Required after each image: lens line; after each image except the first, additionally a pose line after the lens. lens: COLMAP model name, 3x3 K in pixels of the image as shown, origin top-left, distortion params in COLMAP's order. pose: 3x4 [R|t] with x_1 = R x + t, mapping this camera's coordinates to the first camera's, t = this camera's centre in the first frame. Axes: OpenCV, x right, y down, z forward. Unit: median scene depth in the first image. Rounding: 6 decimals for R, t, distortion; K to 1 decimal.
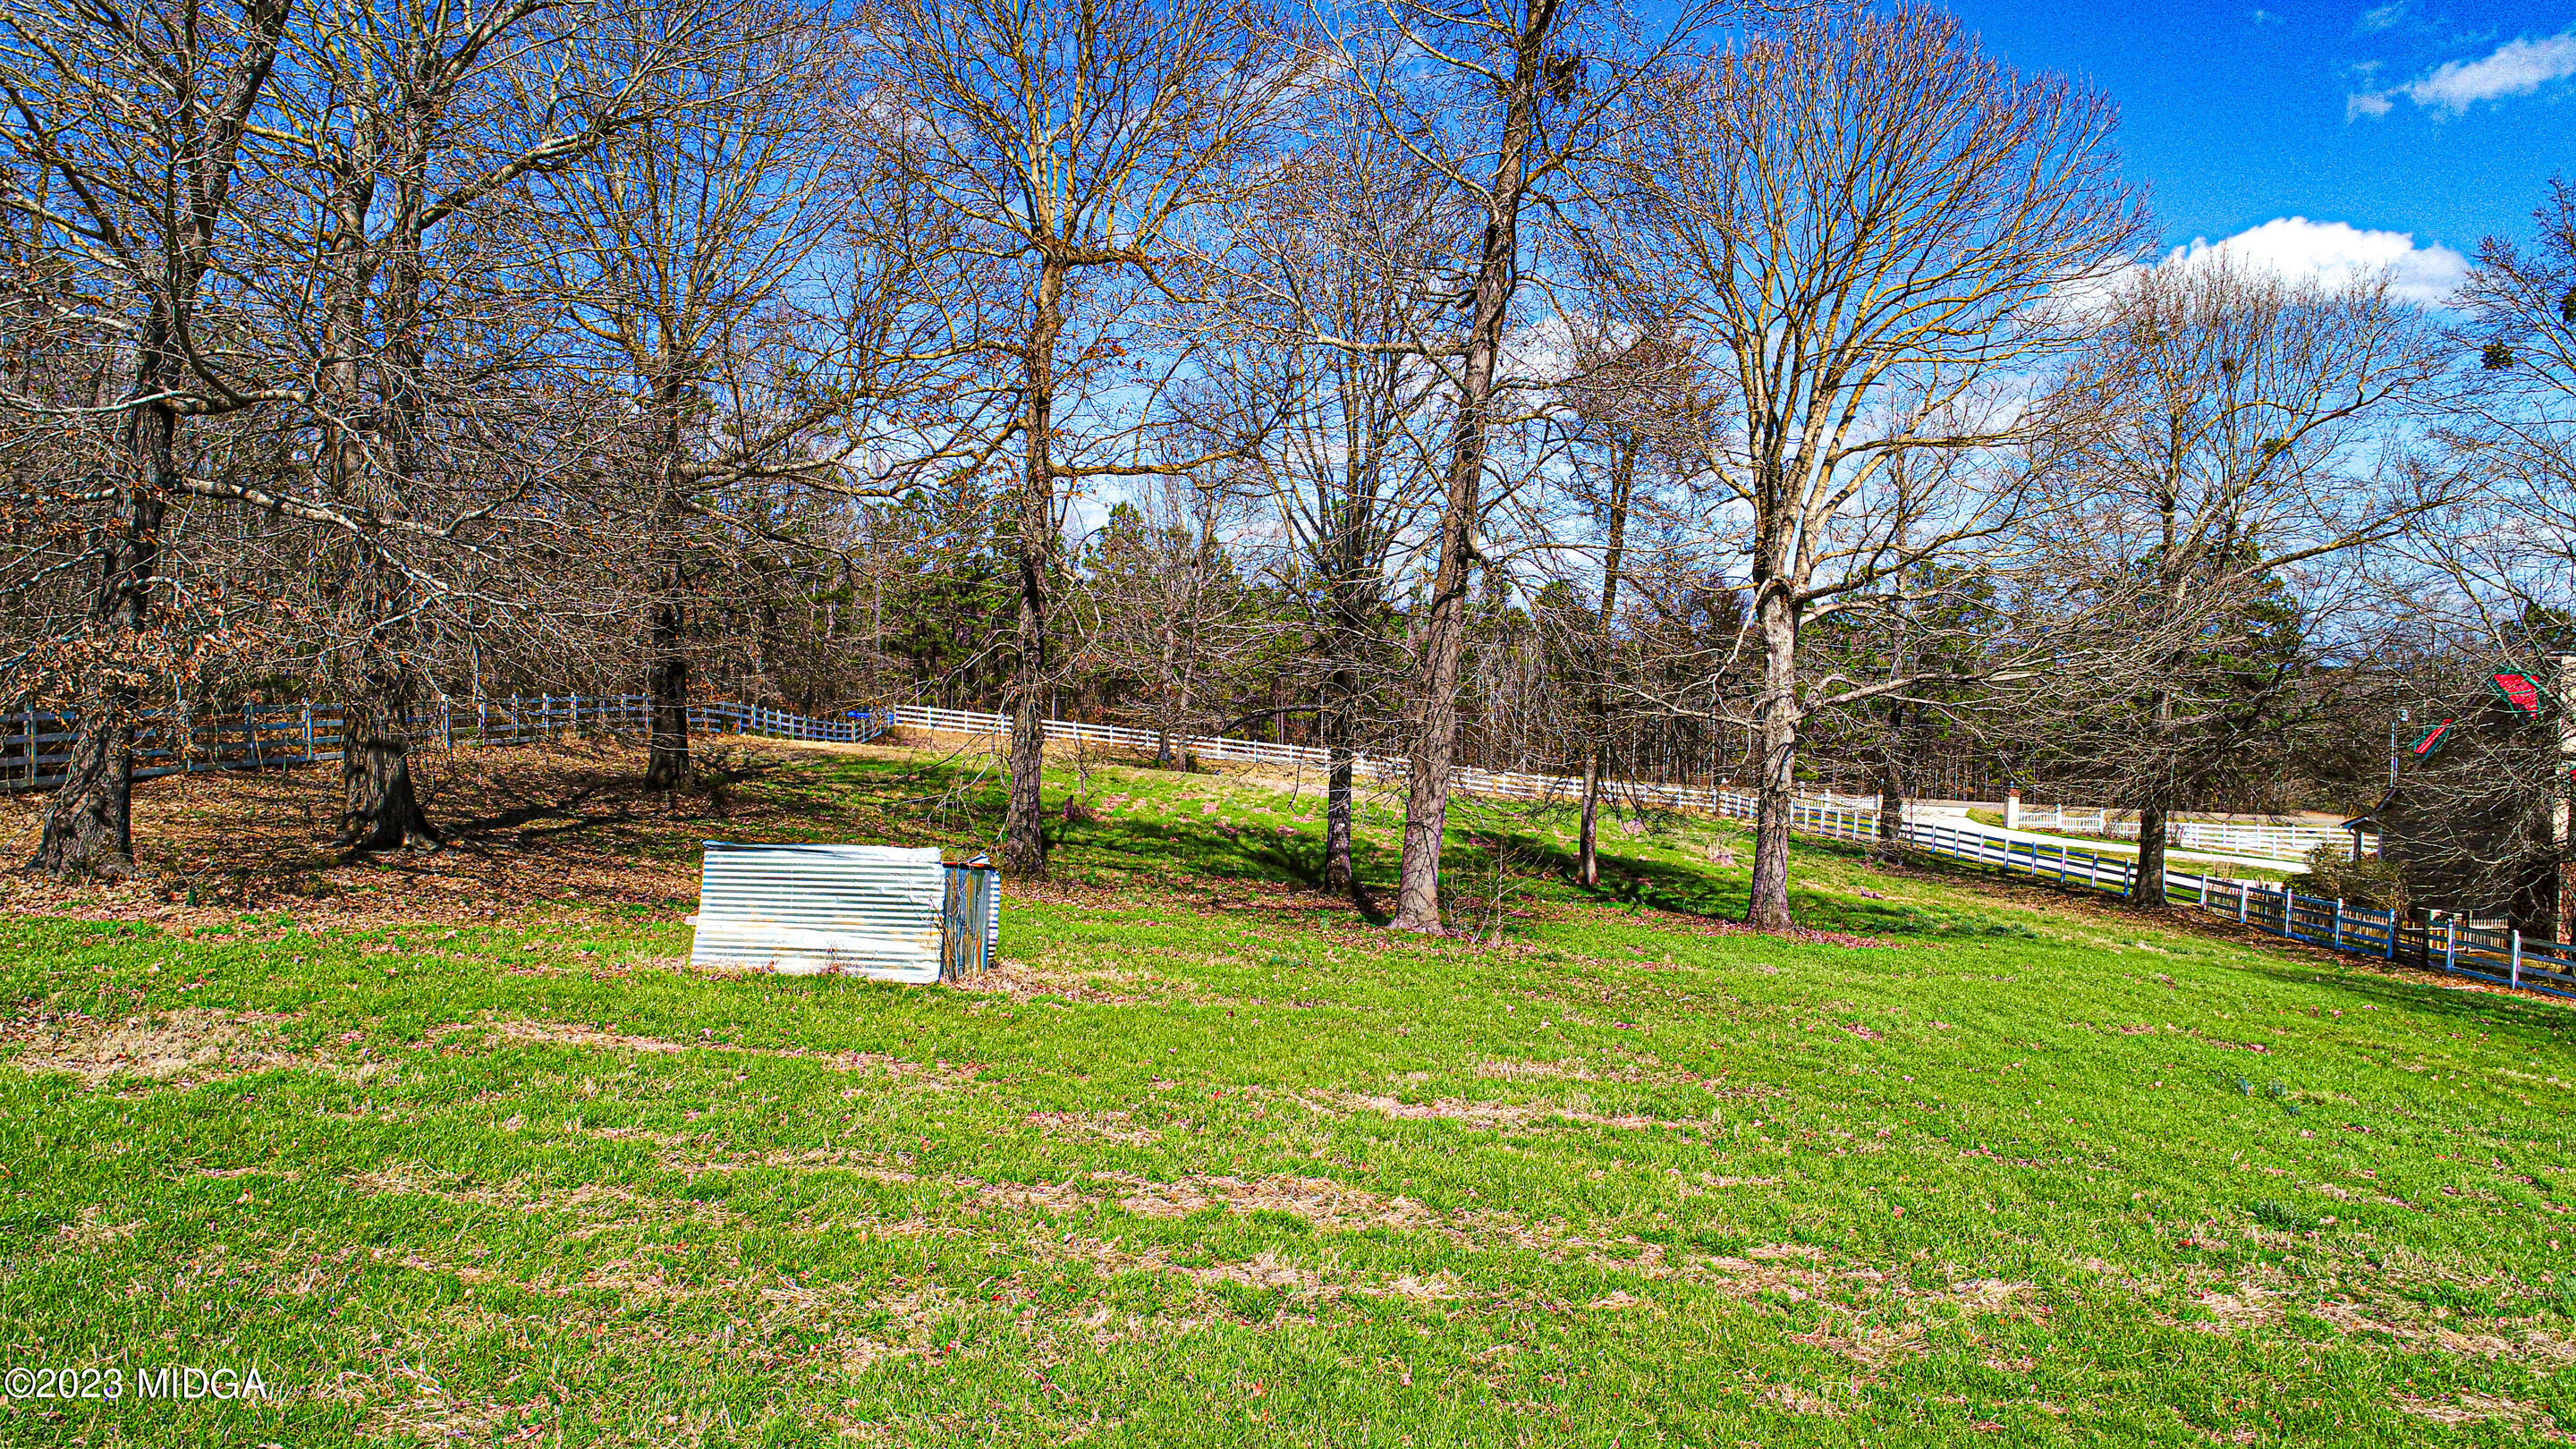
lens RADIAL K [[1729.1, 0, 1305.5], [0, 1729.1, 720.7], [0, 0, 1]] dist [-0.003632, -0.000092]
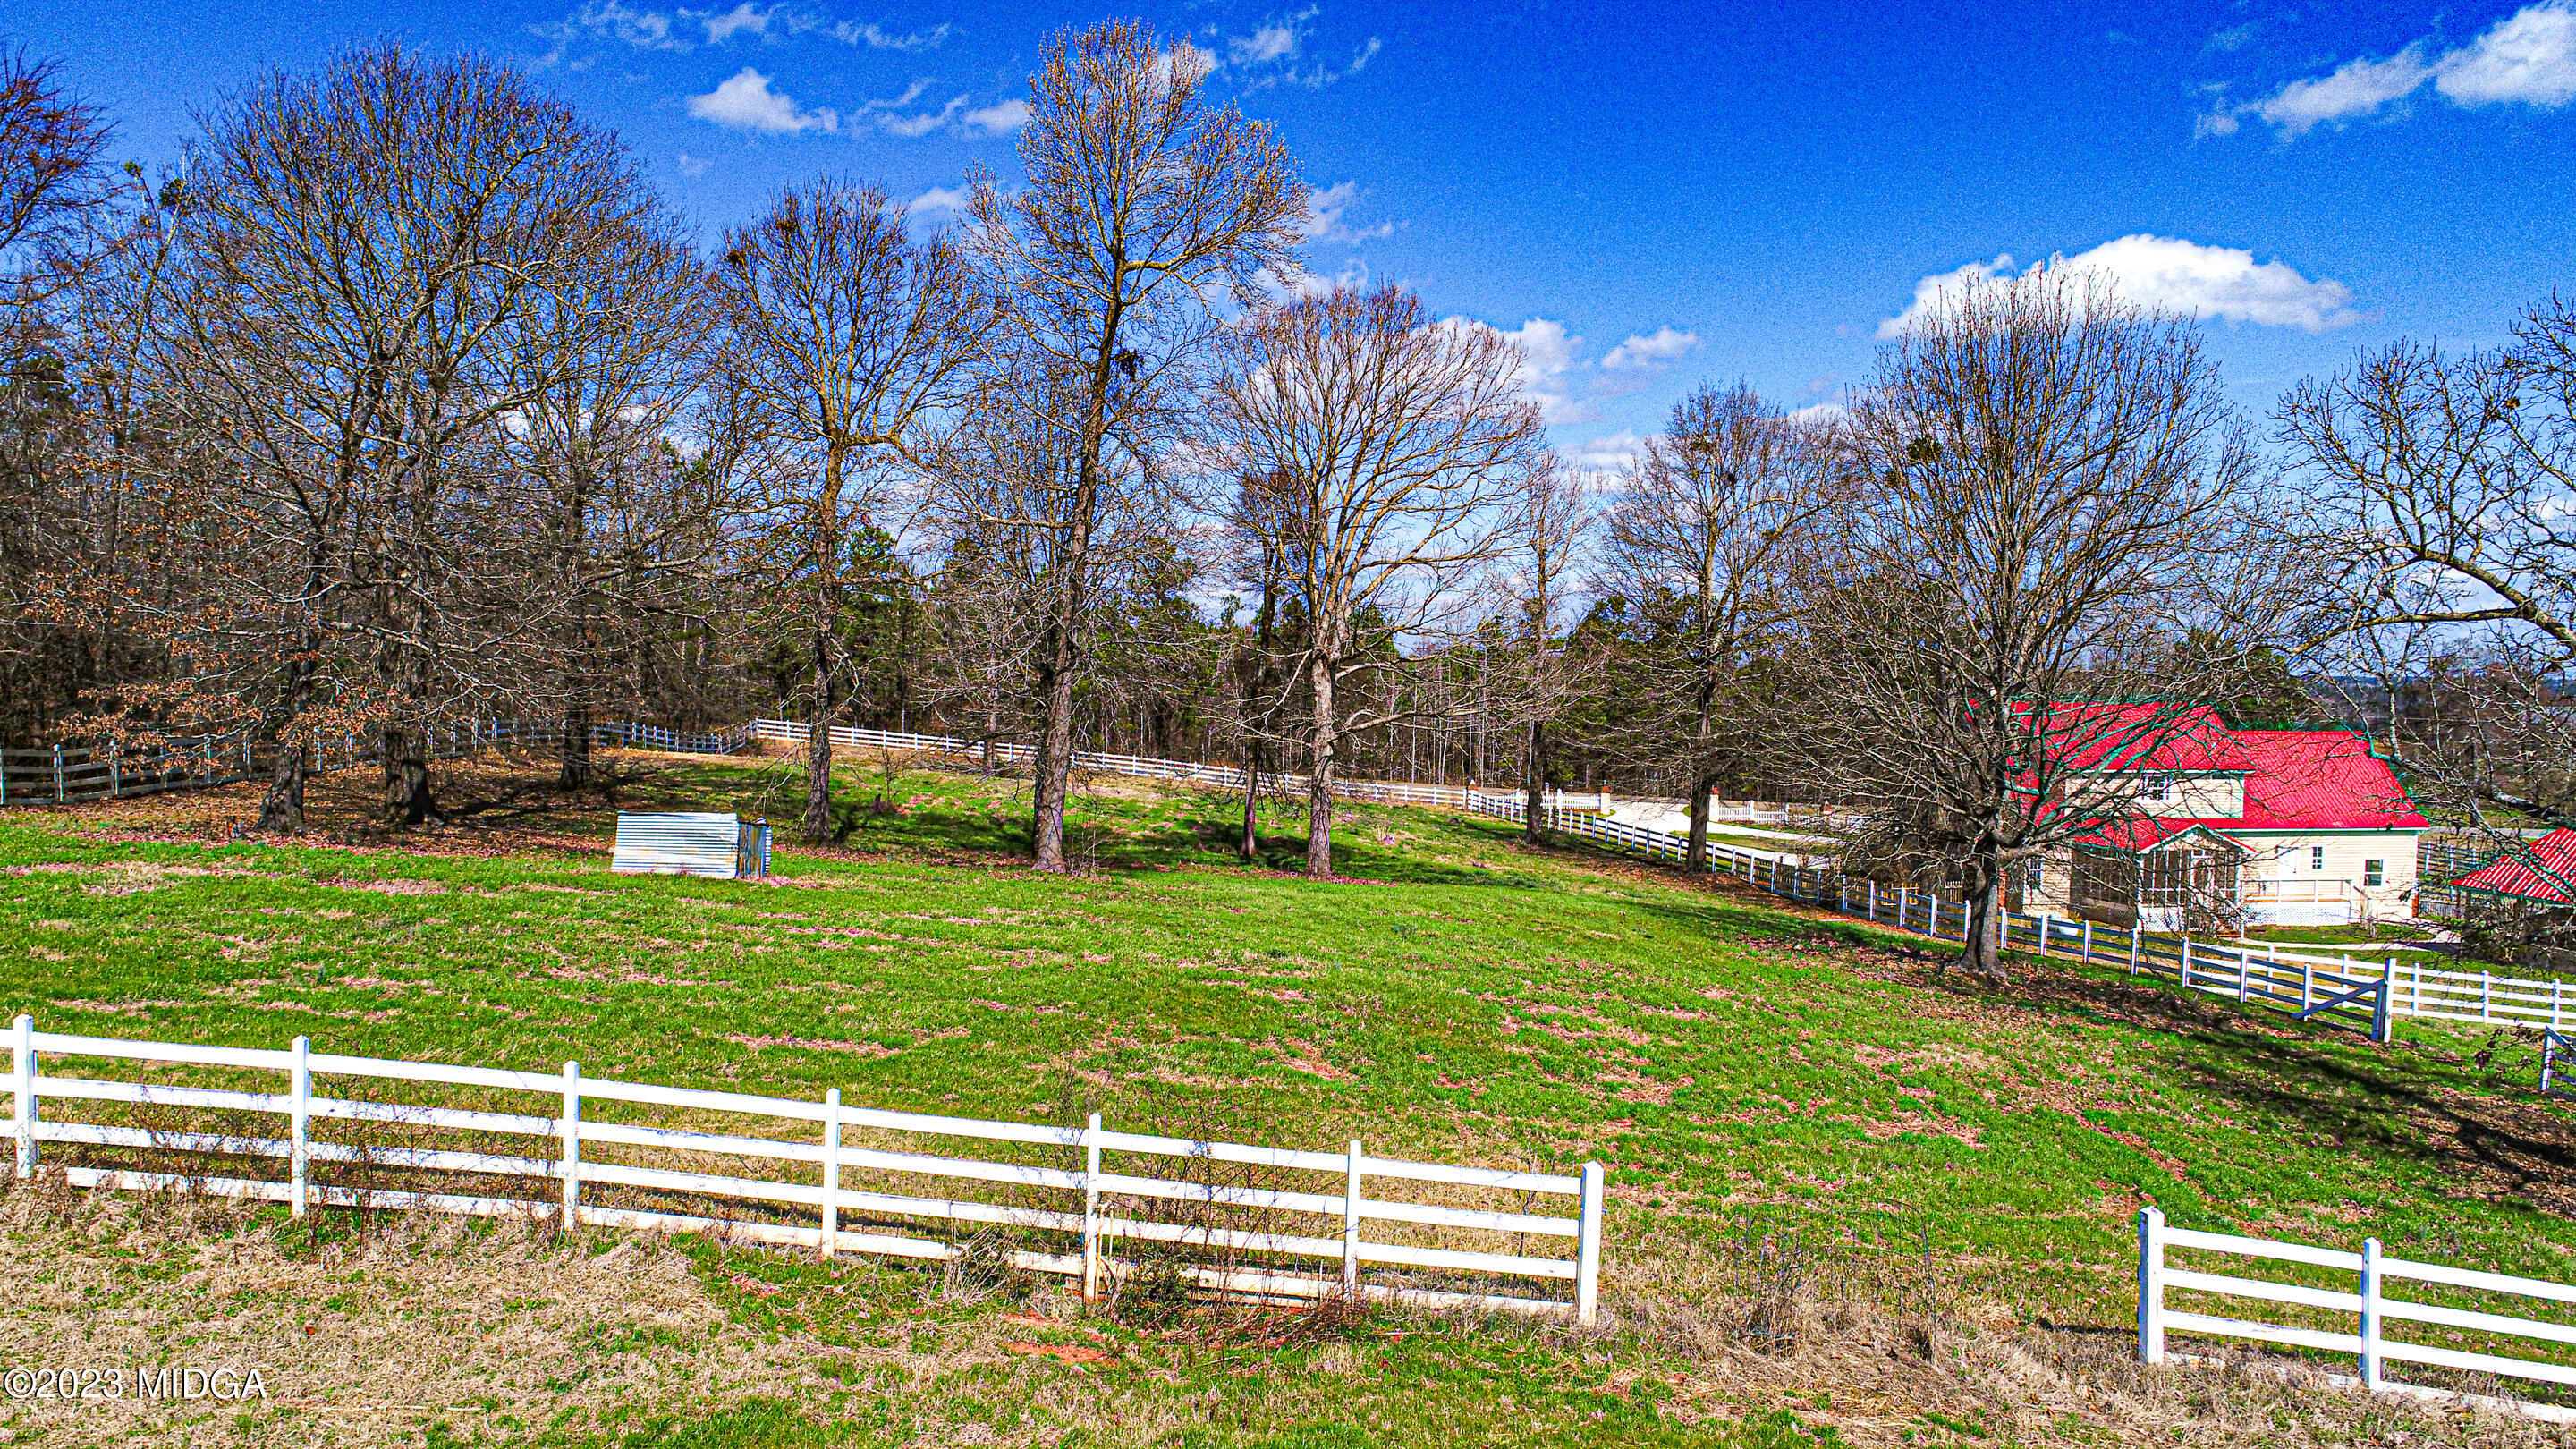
lens RADIAL K [[1729.1, 0, 1265.4], [0, 1729.1, 748.4], [0, 0, 1]] dist [-0.003632, -0.000092]
pose [[0.999047, -0.003994, 0.043459, 0.103797], [0.003400, 0.999900, 0.013737, -0.009240], [-0.043510, -0.013576, 0.998961, -0.340308]]
